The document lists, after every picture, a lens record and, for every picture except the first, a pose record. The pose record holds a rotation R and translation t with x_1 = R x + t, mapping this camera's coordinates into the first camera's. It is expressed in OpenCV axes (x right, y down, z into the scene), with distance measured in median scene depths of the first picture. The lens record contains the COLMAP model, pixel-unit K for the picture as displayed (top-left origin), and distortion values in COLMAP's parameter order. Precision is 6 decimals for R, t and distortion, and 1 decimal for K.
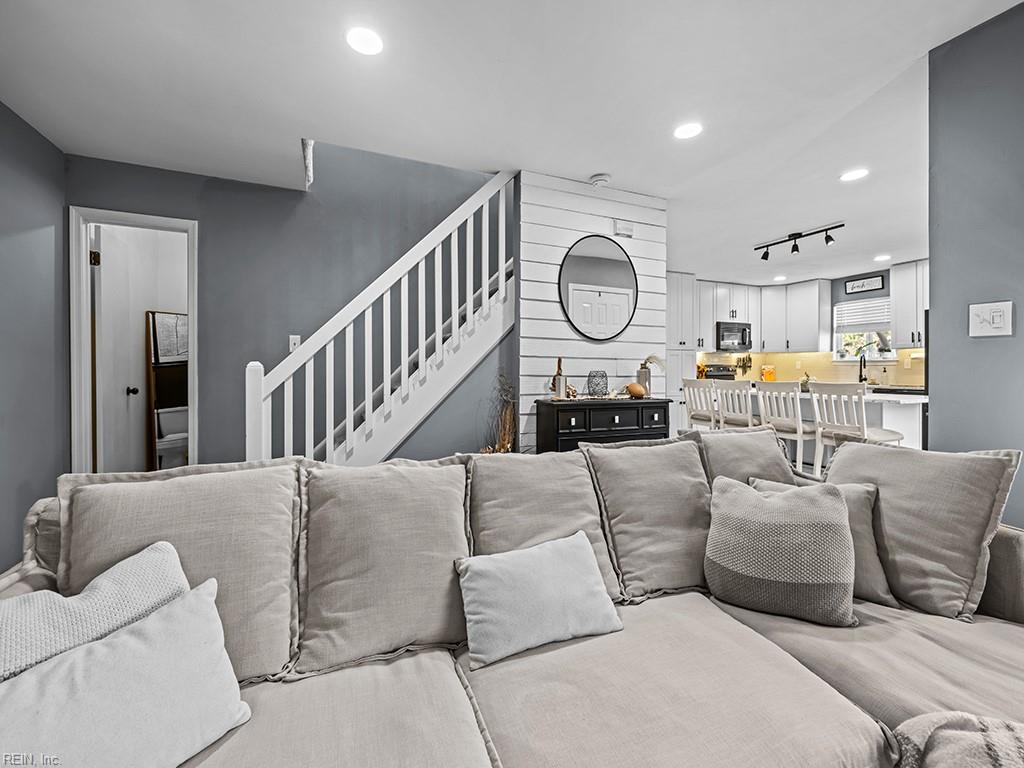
lens RADIAL K [[429.8, 0, 505.8], [0, 429.8, 370.8], [0, 0, 1]] dist [0.000181, 0.000330]
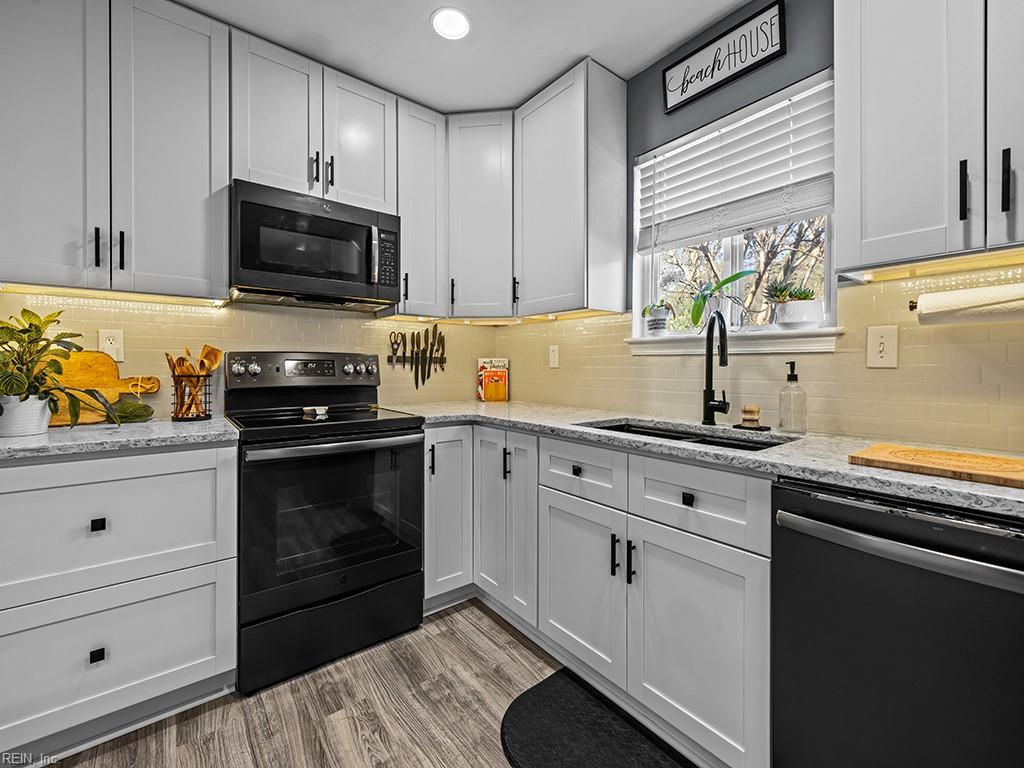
lens RADIAL K [[430.8, 0, 506.3], [0, 430.8, 367.3], [0, 0, 1]] dist [0.000509, 0.000257]
pose [[0.963778, 0.001484, 0.266701, 0.729047], [-0.000688, 0.999995, -0.003078, -0.004202], [-0.266704, 0.002783, 0.963774, 0.893776]]
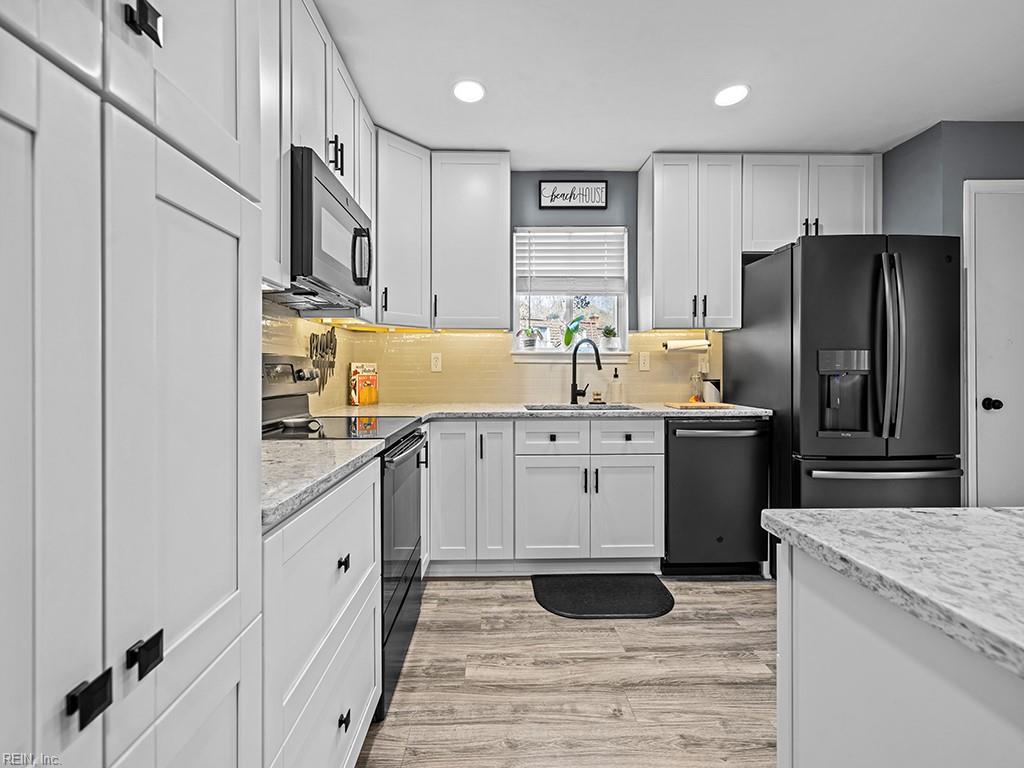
lens RADIAL K [[429.8, 0, 505.8], [0, 429.8, 370.8], [0, 0, 1]] dist [0.000181, 0.000330]
pose [[0.360637, -0.000009, 0.932706, 0.420255], [0.006803, 0.999973, -0.002621, -0.004567], [-0.932681, 0.007291, 0.360628, 1.042820]]
